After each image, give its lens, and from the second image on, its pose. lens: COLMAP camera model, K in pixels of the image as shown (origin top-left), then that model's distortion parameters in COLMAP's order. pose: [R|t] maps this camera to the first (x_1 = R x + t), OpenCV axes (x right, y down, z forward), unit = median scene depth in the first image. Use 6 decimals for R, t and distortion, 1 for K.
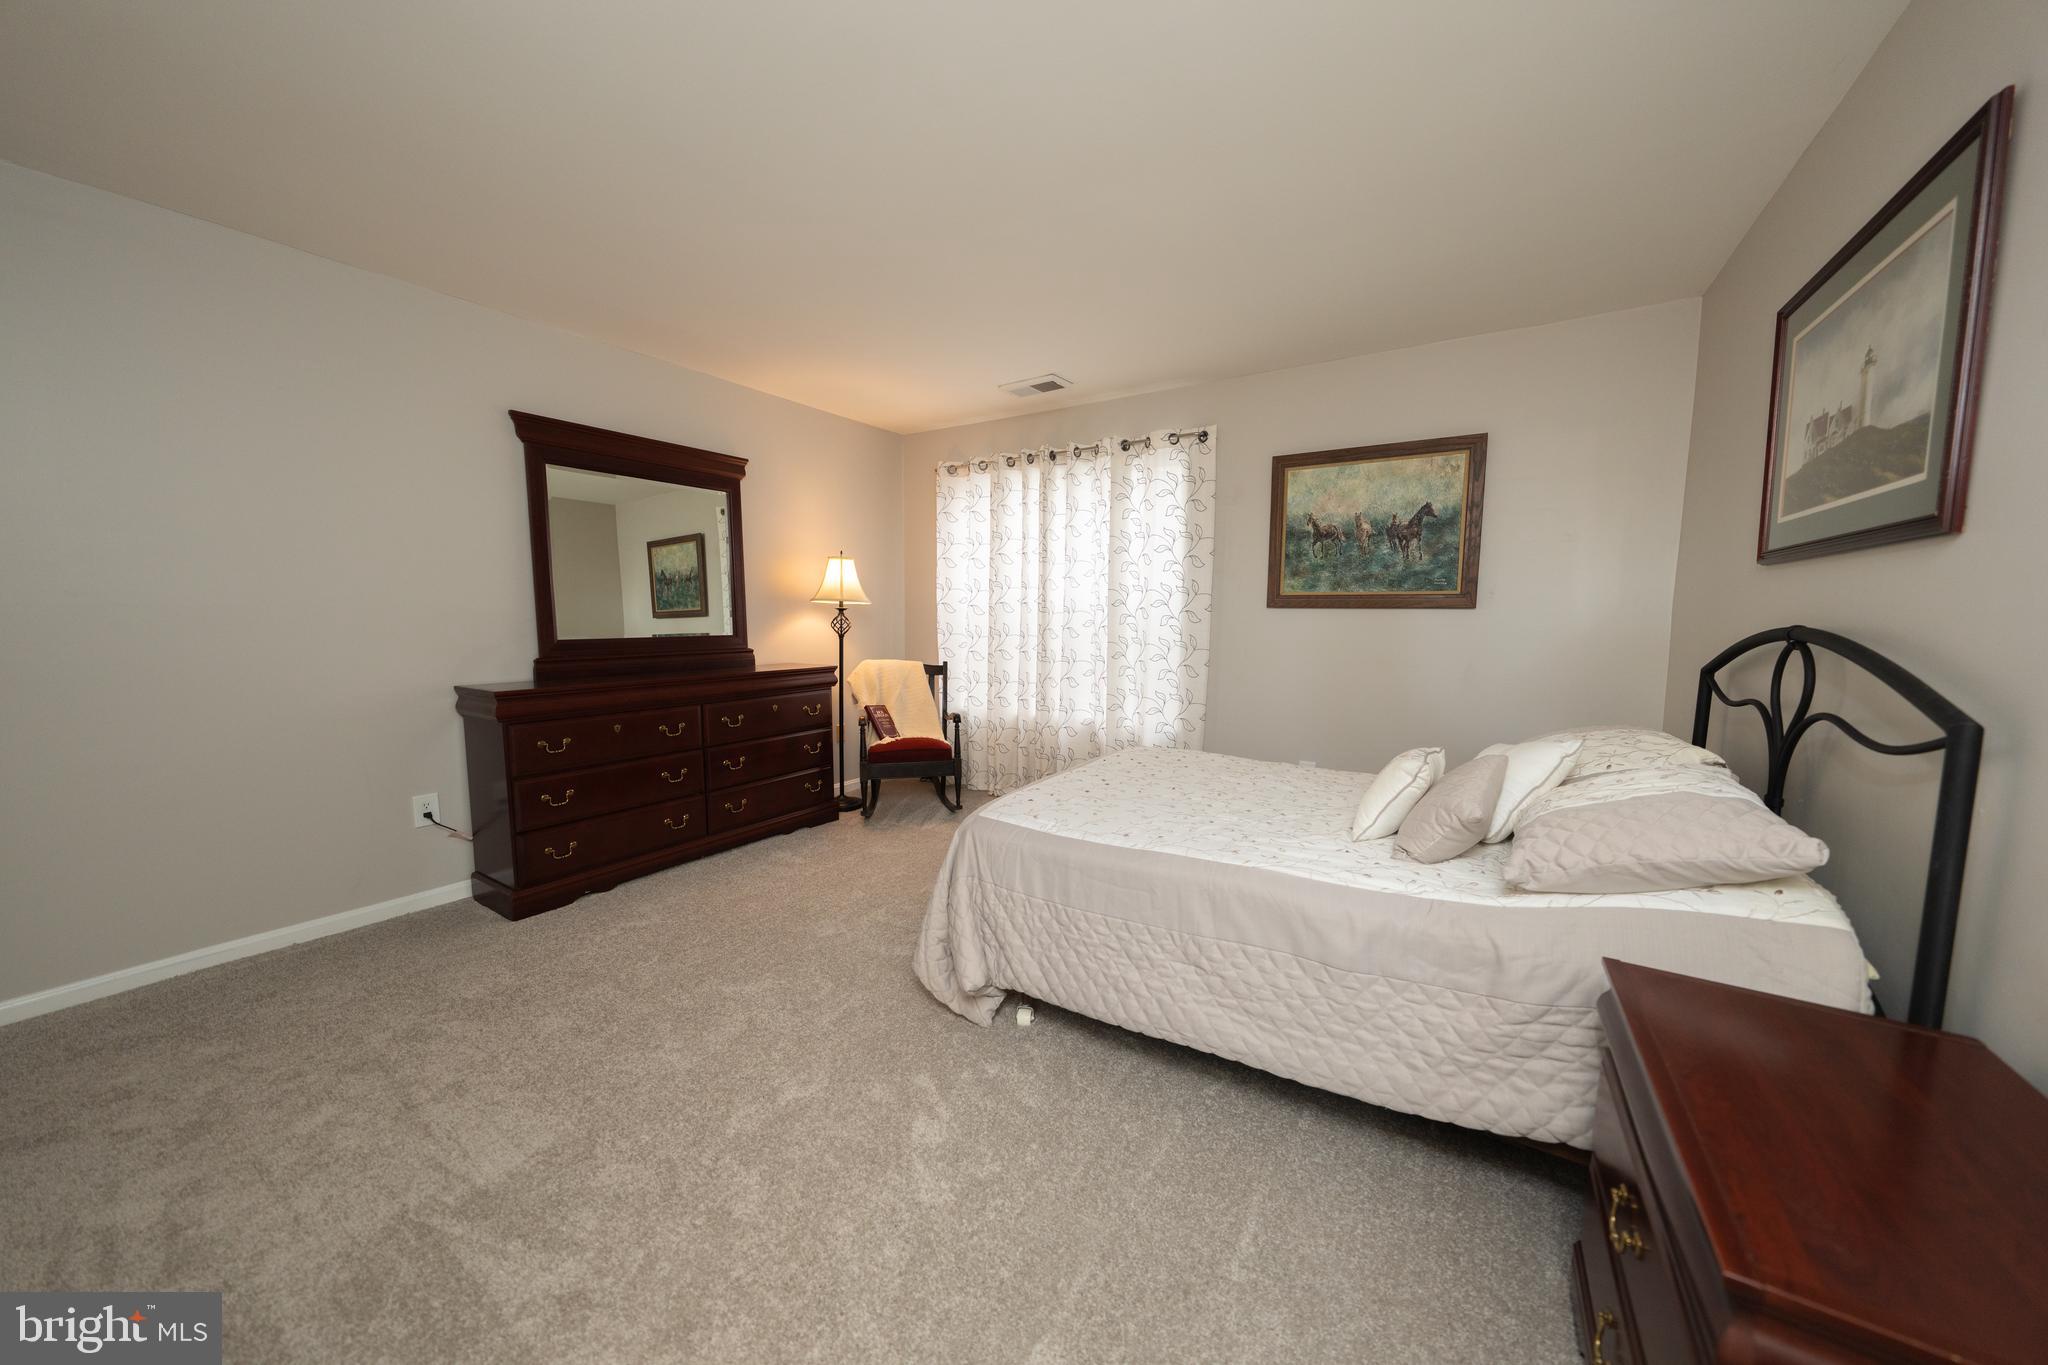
lens RADIAL K [[689.2, 0, 1023.0], [0, 689.2, 680.2], [0, 0, 1]] dist [-0.002712, 0.000082]
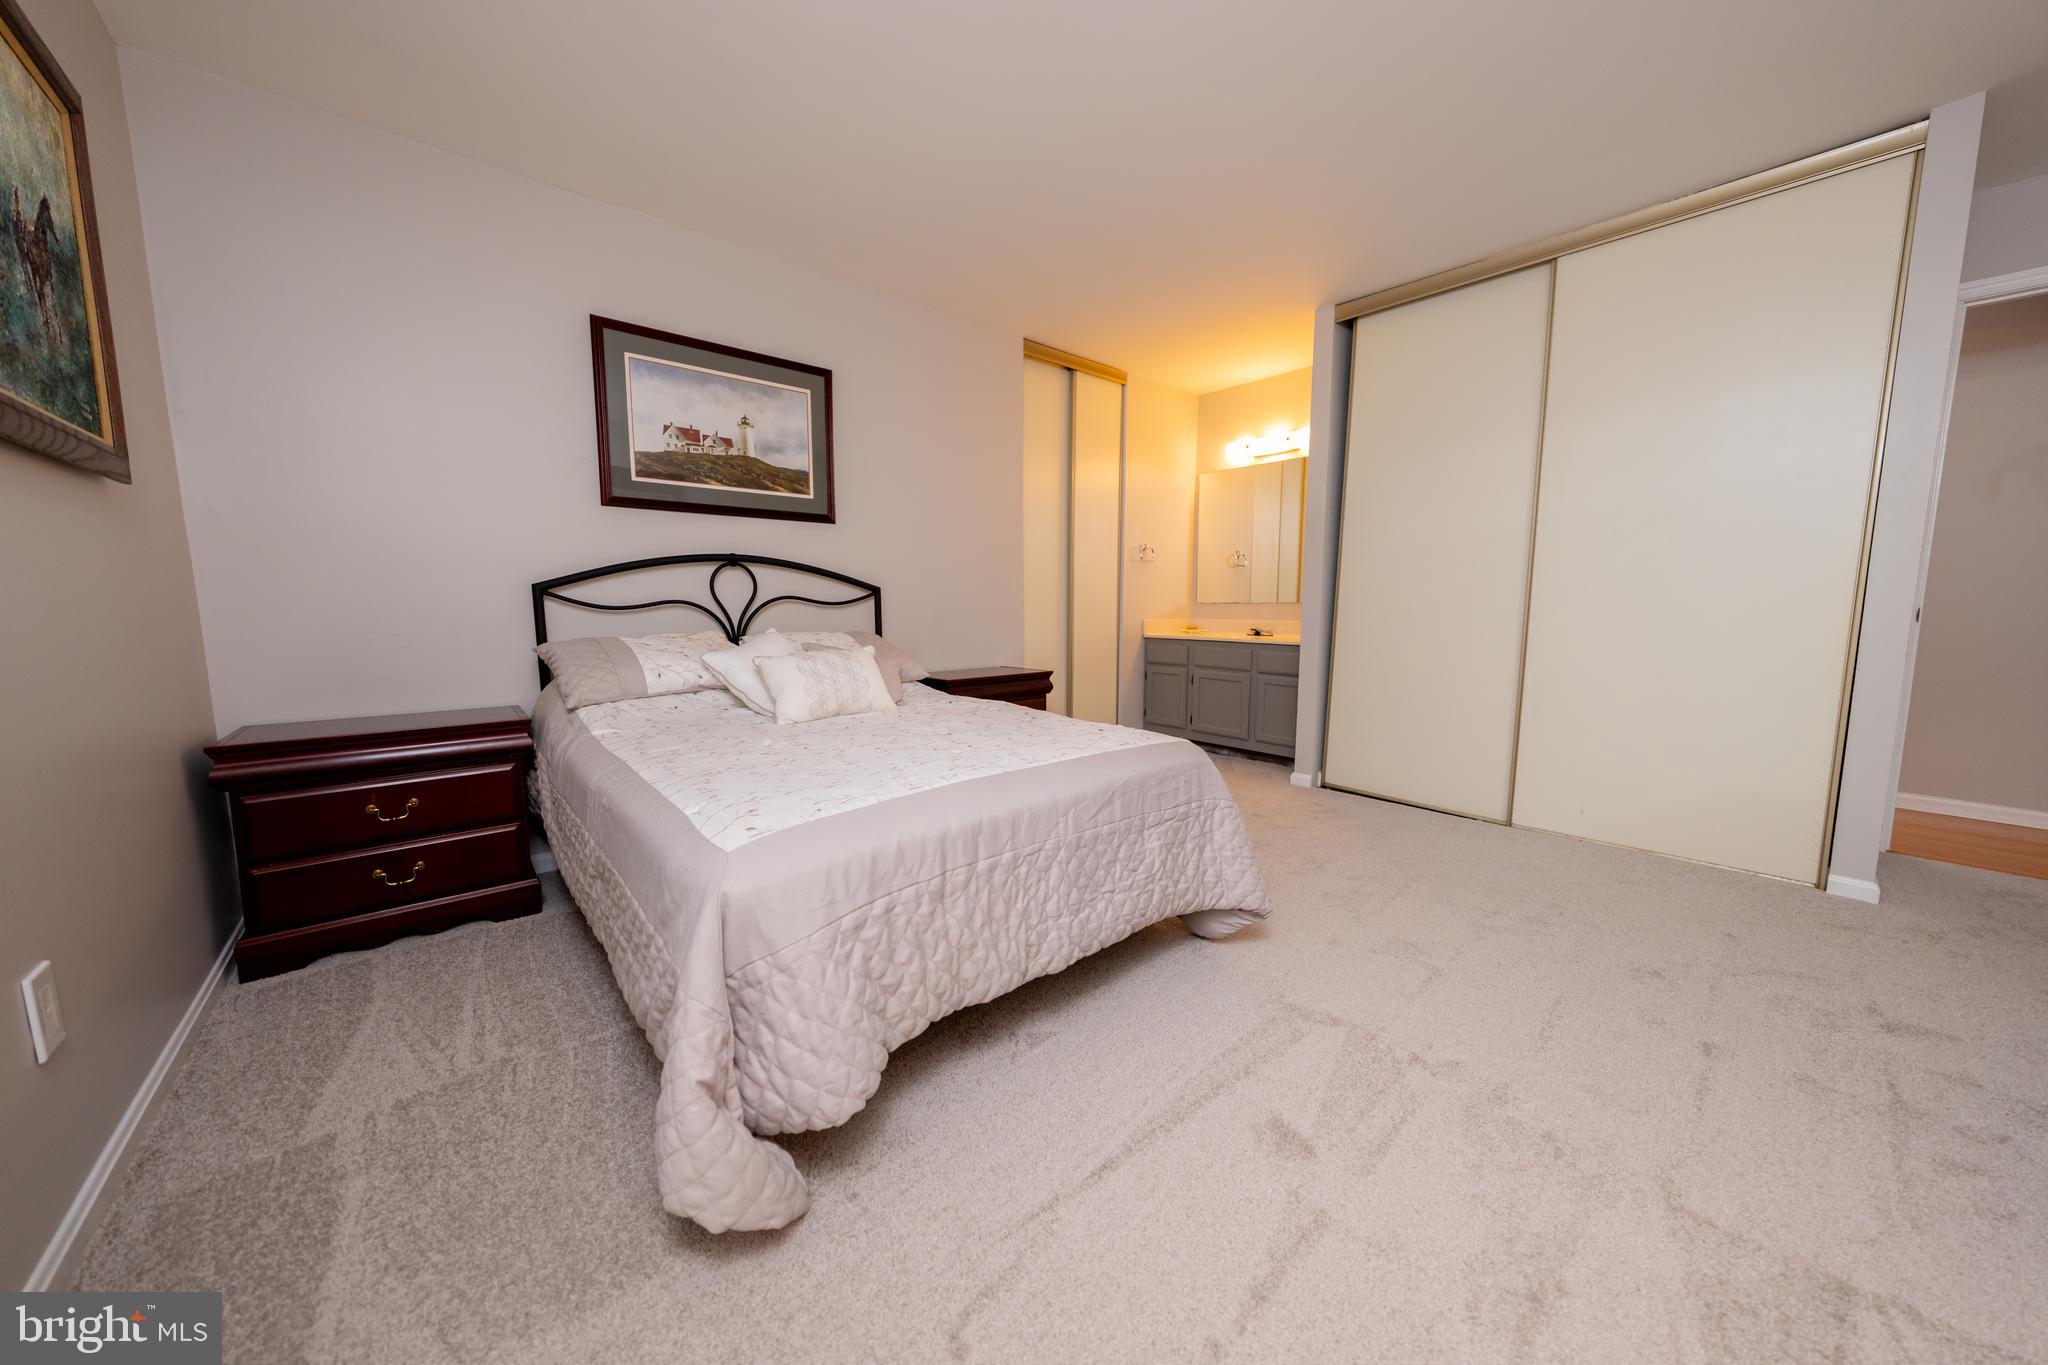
lens RADIAL K [[689.2, 0, 1012.3], [0, 689.2, 685.8], [0, 0, 1]] dist [-0.002712, 0.000082]
pose [[-0.956721, -0.039519, 0.288311, -0.056369], [0.024099, 0.976574, 0.213829, -0.051094], [-0.290007, 0.211522, -0.933356, 1.162573]]
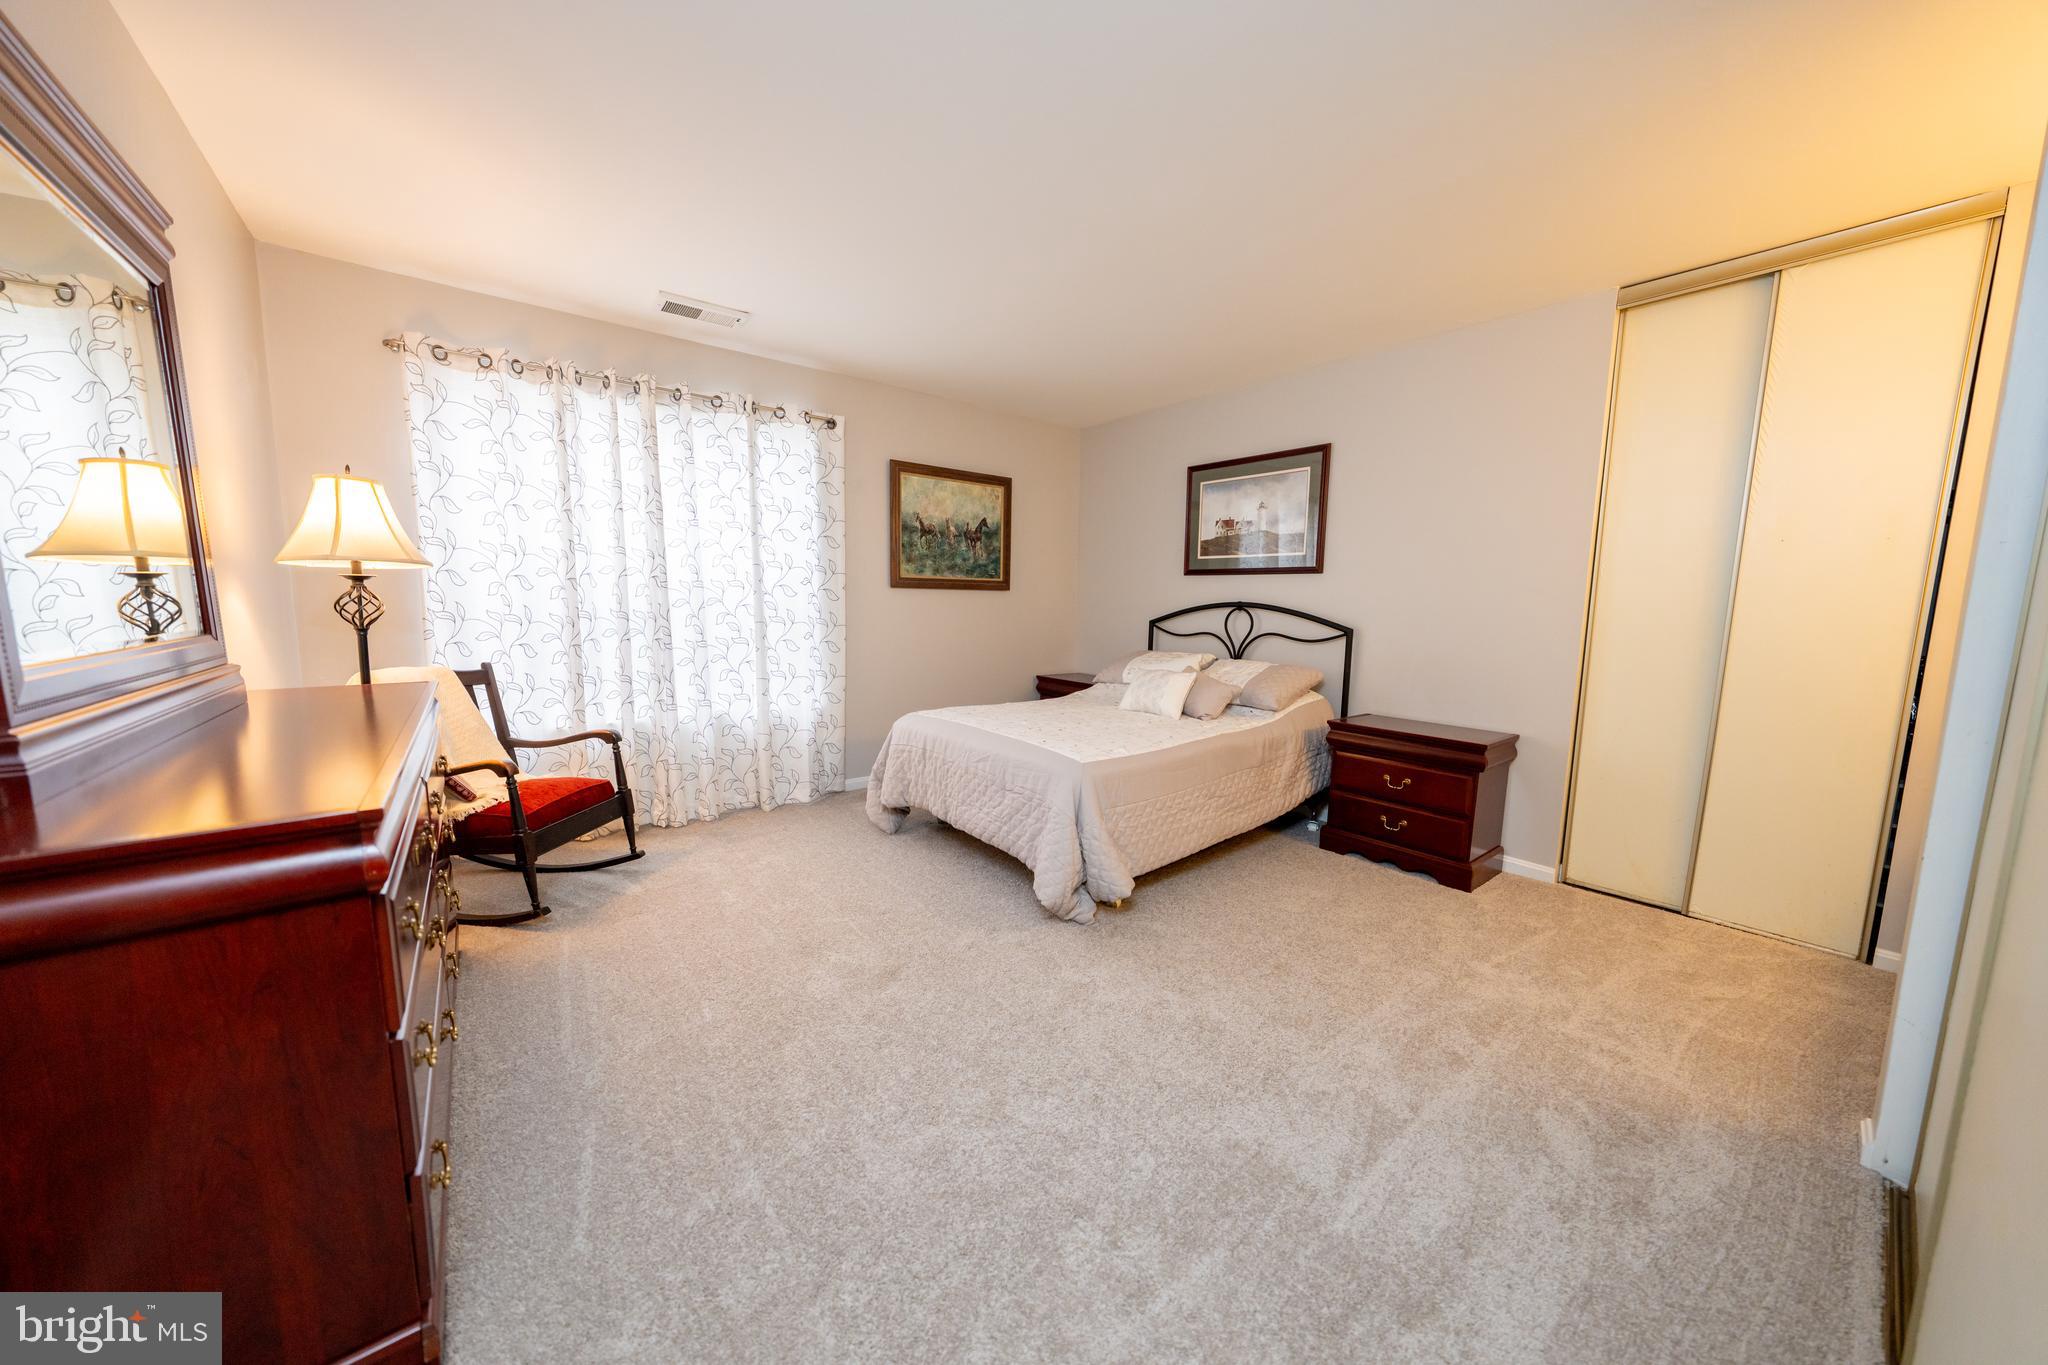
lens RADIAL K [[689.2, 0, 1036.2], [0, 689.2, 676.7], [0, 0, 1]] dist [-0.002712, 0.000082]
pose [[0.314675, -0.108252, 0.943006, -0.725346], [0.077825, 0.993073, 0.088030, -0.040101], [-0.946004, 0.045688, 0.320920, 0.410774]]
